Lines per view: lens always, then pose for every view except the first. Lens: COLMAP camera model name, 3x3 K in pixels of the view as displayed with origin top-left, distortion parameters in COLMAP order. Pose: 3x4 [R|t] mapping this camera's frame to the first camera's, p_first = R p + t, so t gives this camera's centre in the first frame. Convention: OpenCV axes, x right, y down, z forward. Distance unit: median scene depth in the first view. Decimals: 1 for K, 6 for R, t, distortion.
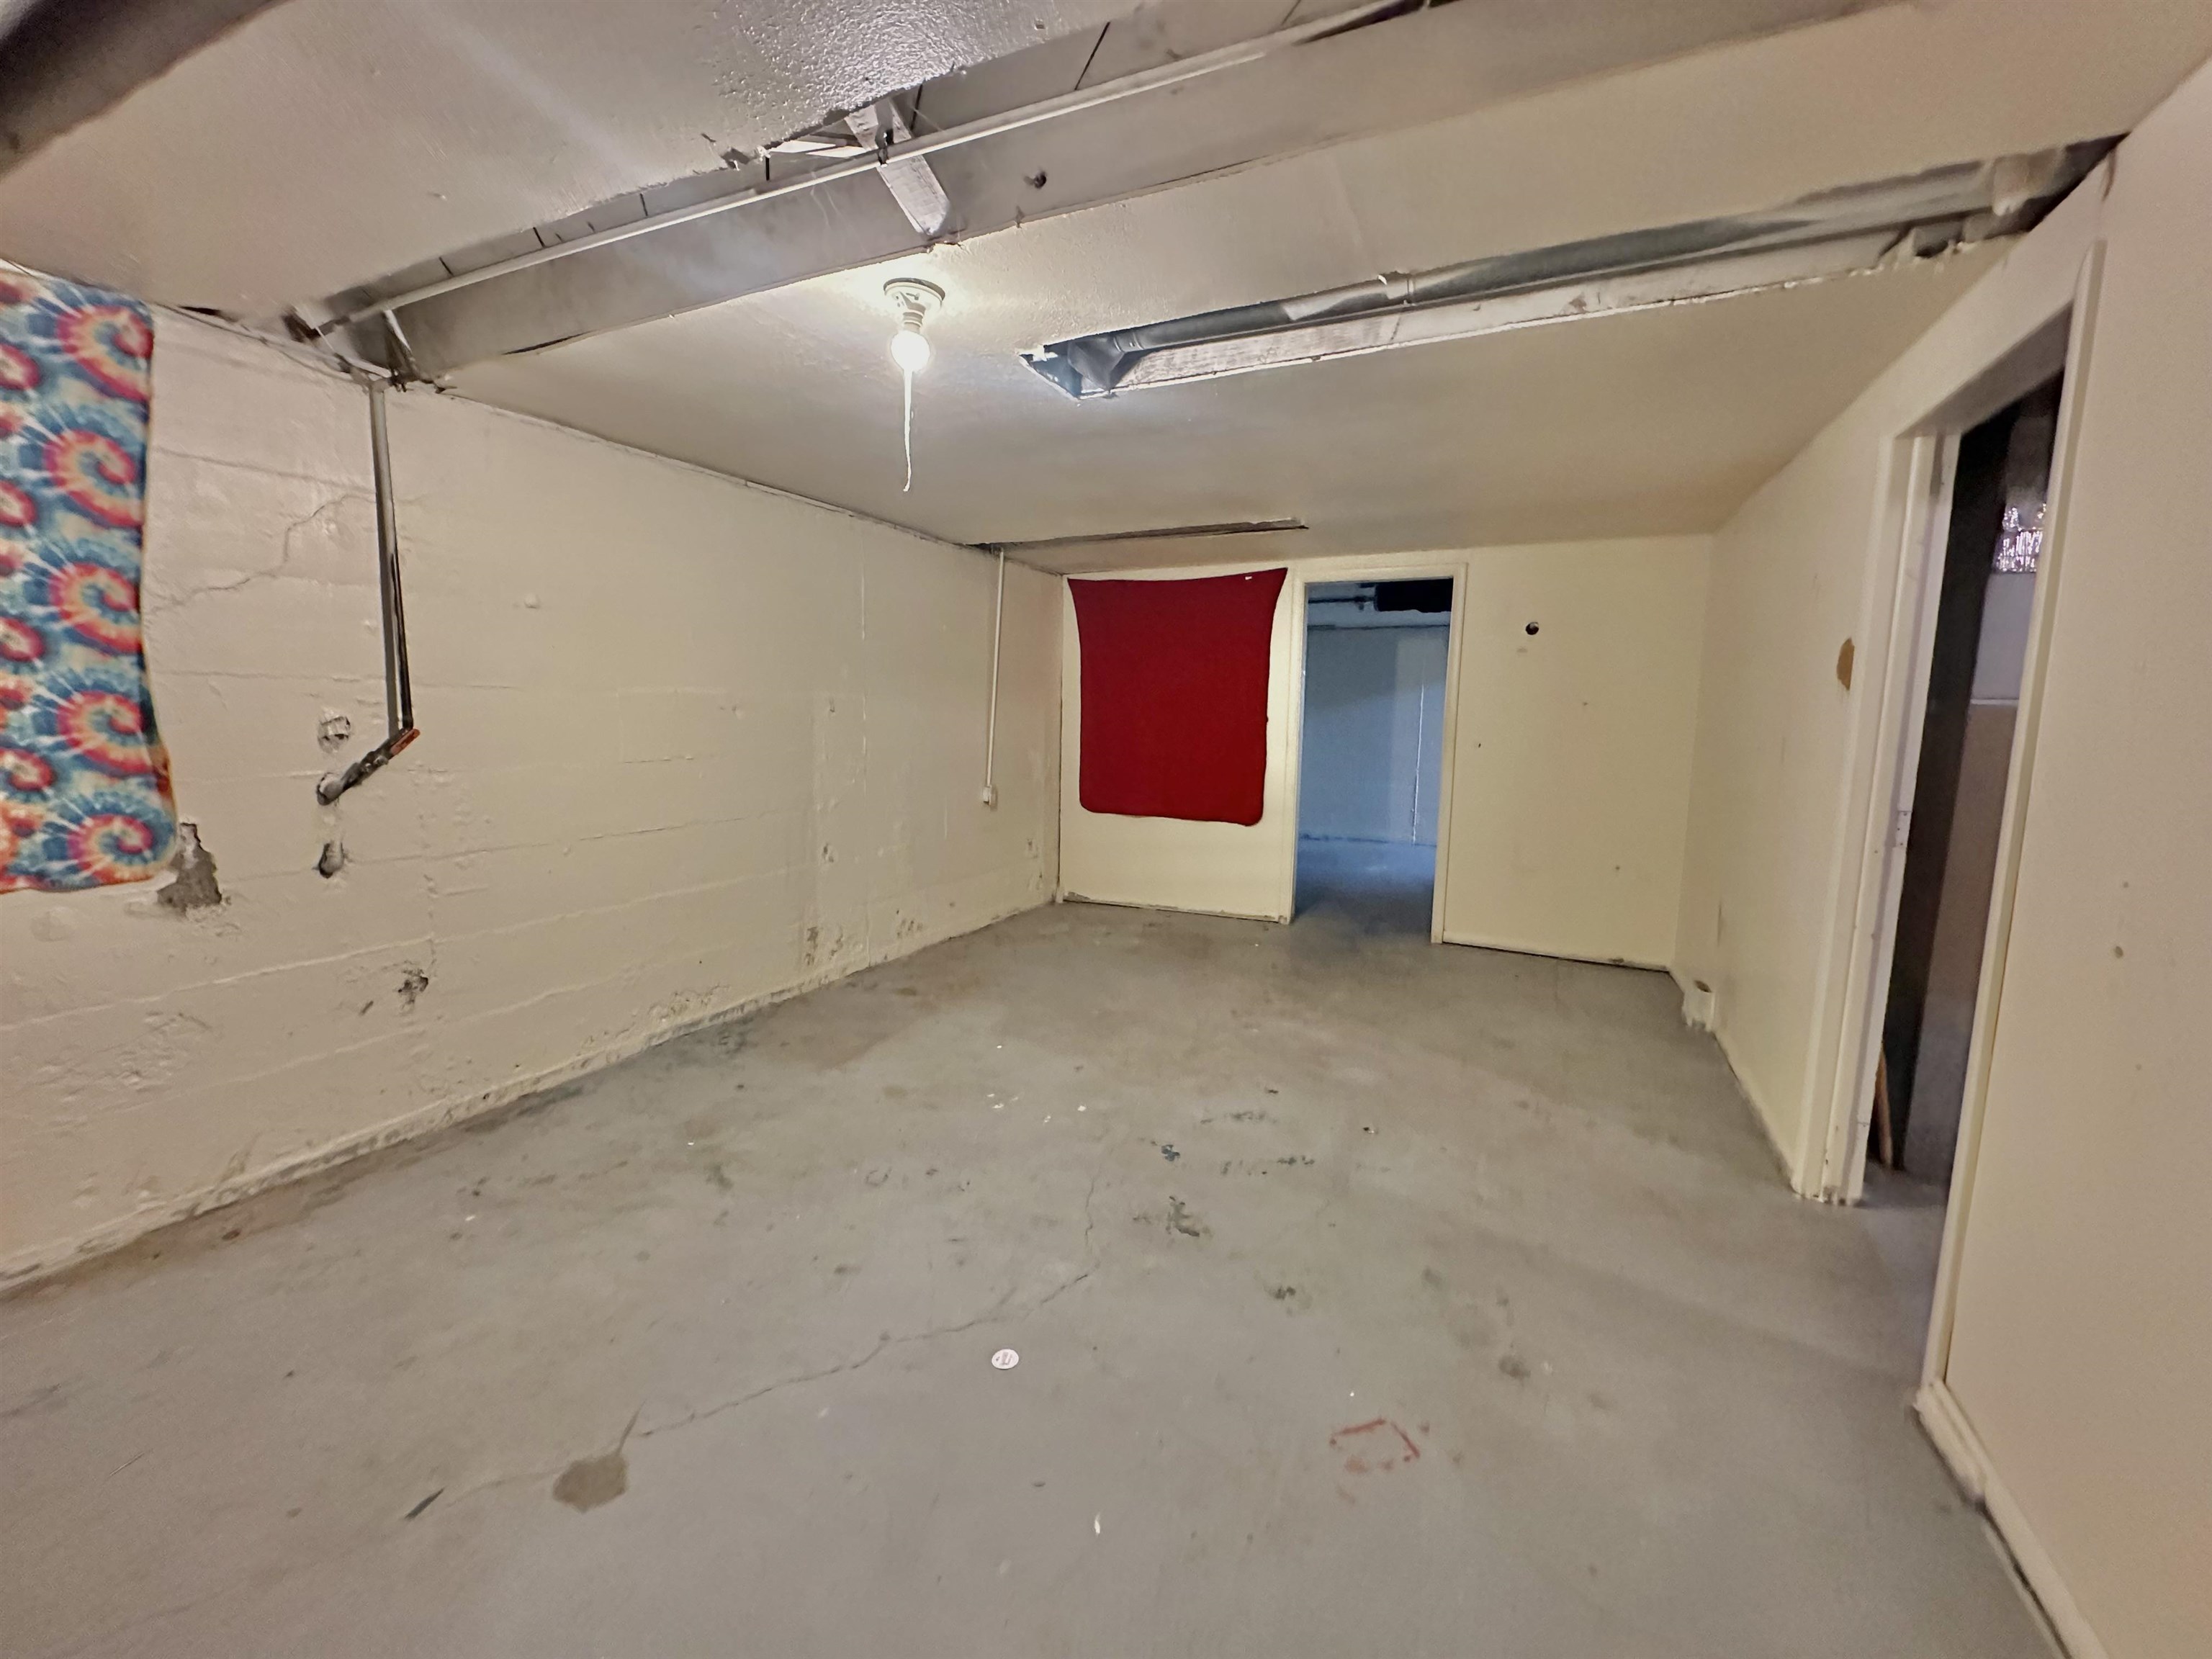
lens RADIAL K [[882.2, 0, 1110.3], [0, 882.2, 821.0], [0, 0, 1]] dist [-0.002335, -0.000361]
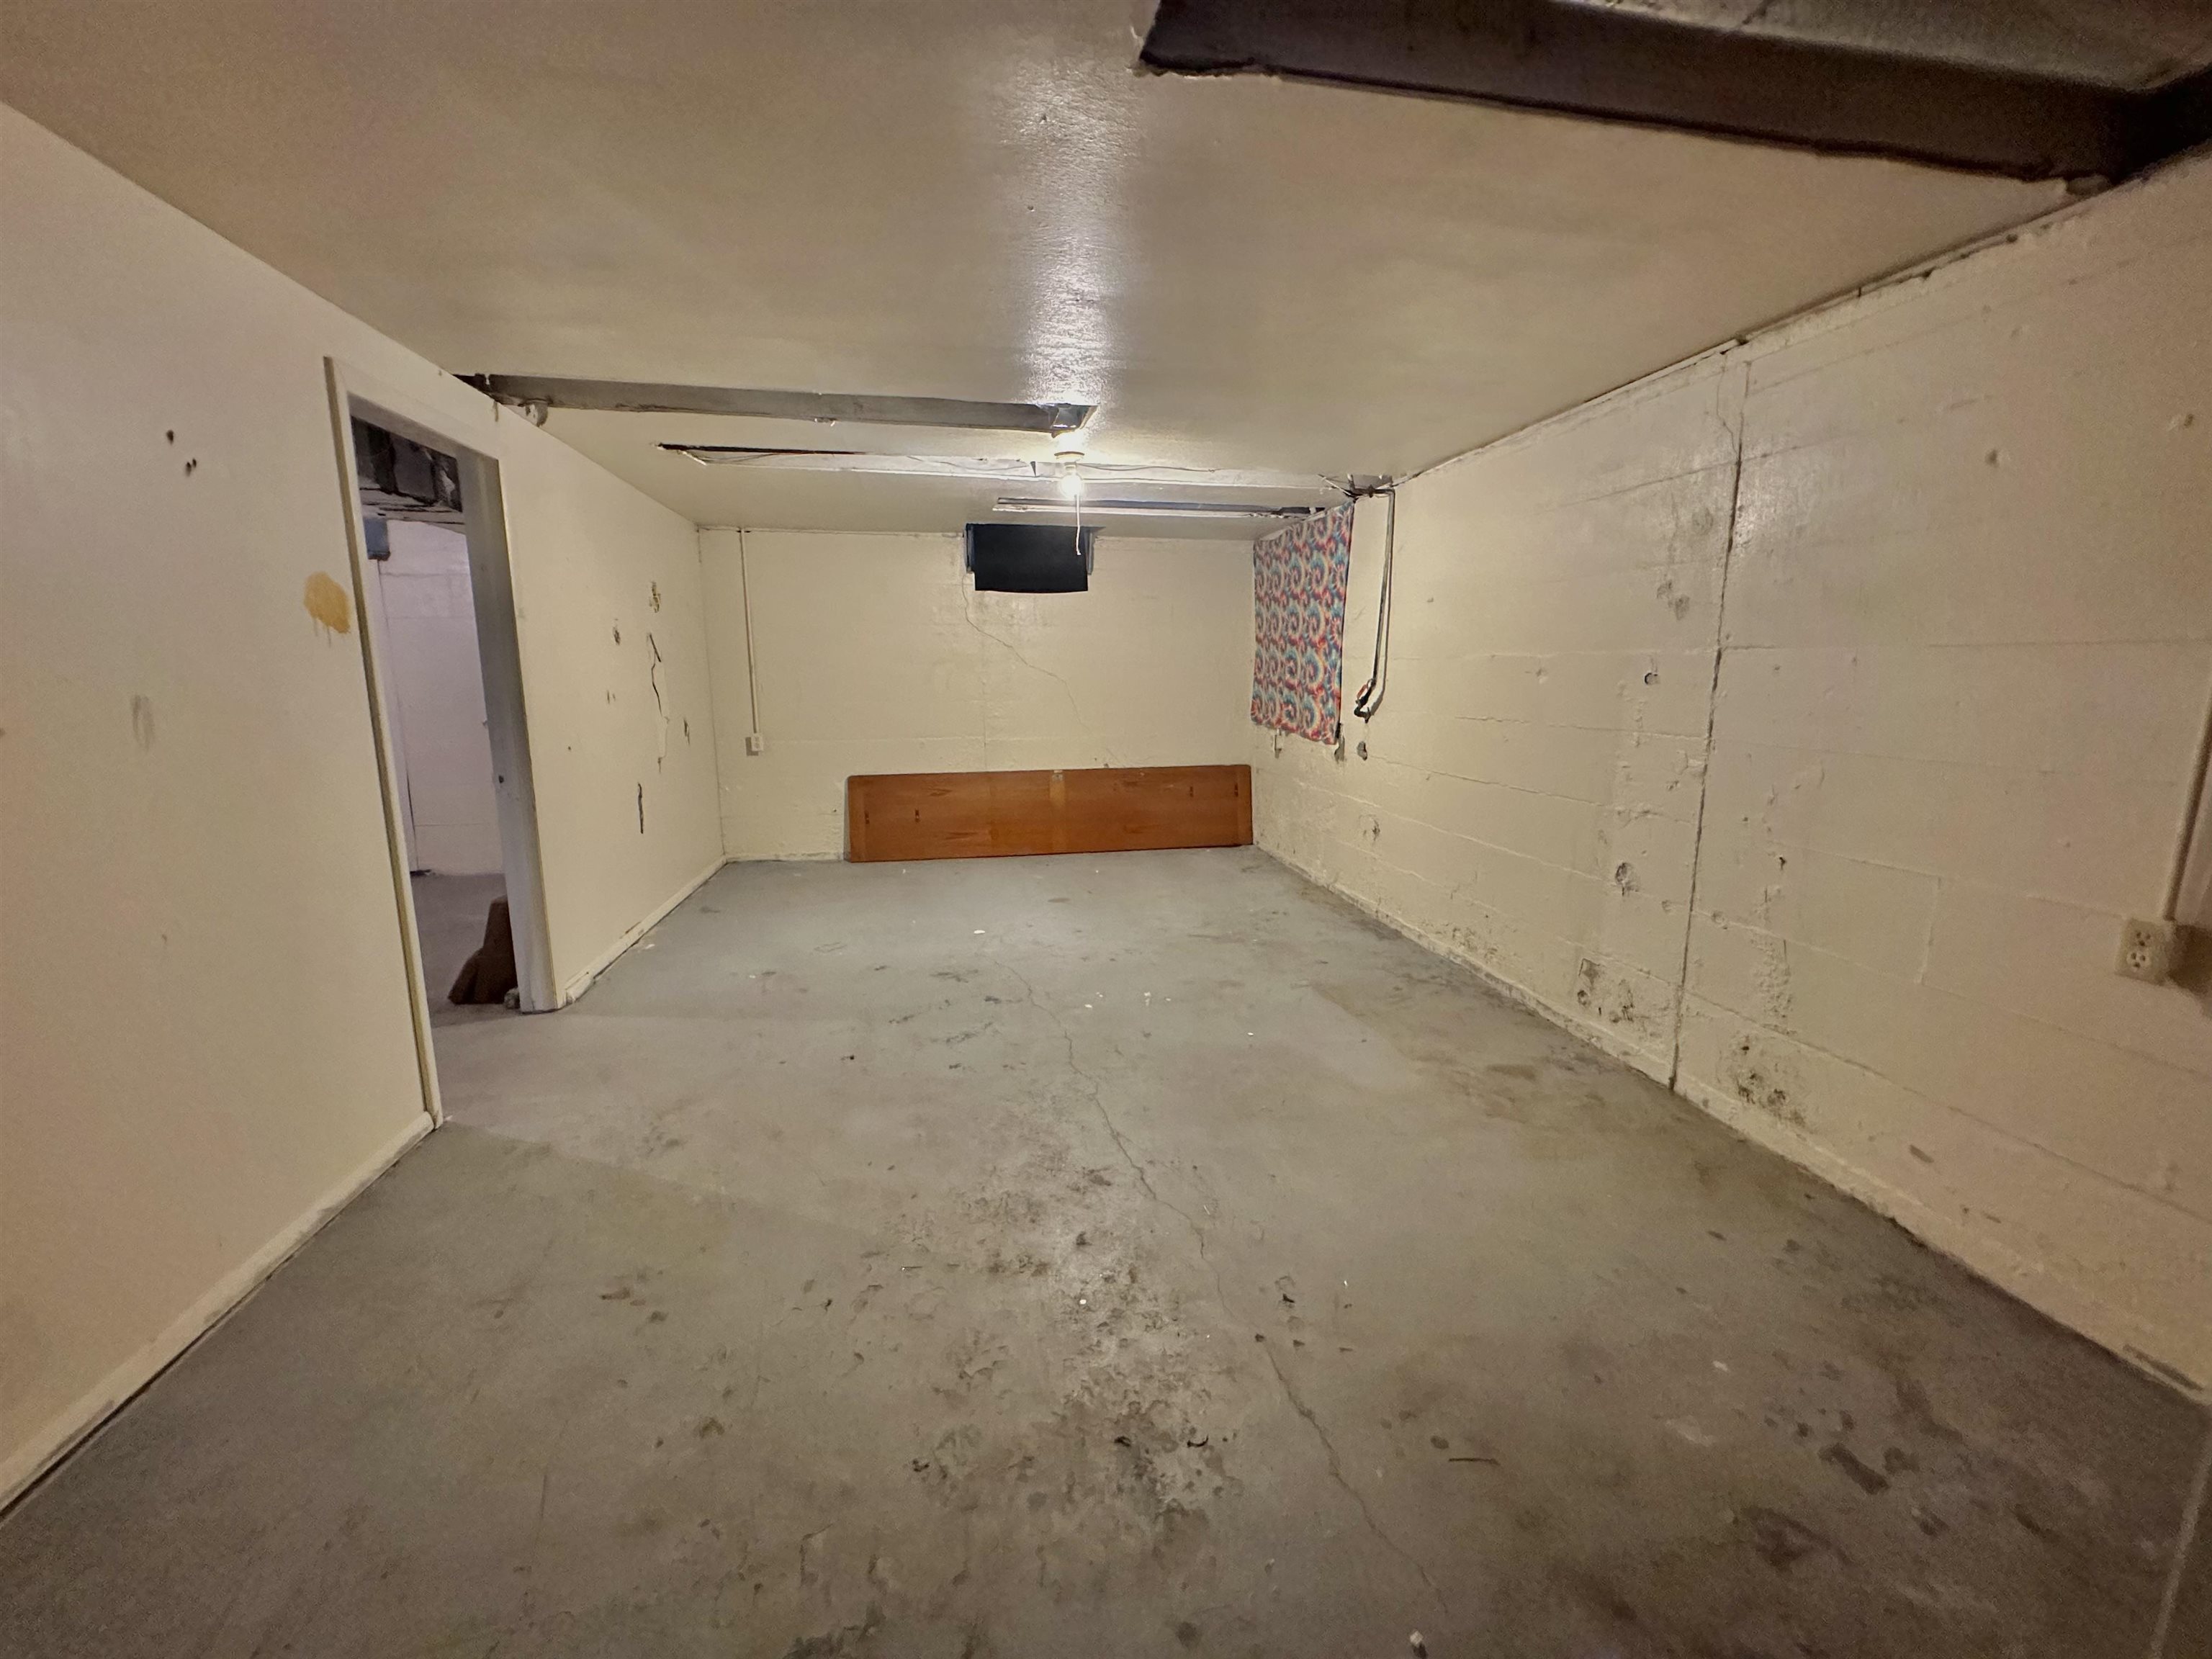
lens RADIAL K [[882.2, 0, 1105.8], [0, 882.2, 826.5], [0, 0, 1]] dist [-0.002335, -0.000361]
pose [[-0.811029, 0.086212, -0.578619, 0.558000], [-0.086761, 0.960418, 0.264708, -0.201724], [0.578537, 0.264887, -0.771446, 1.689942]]
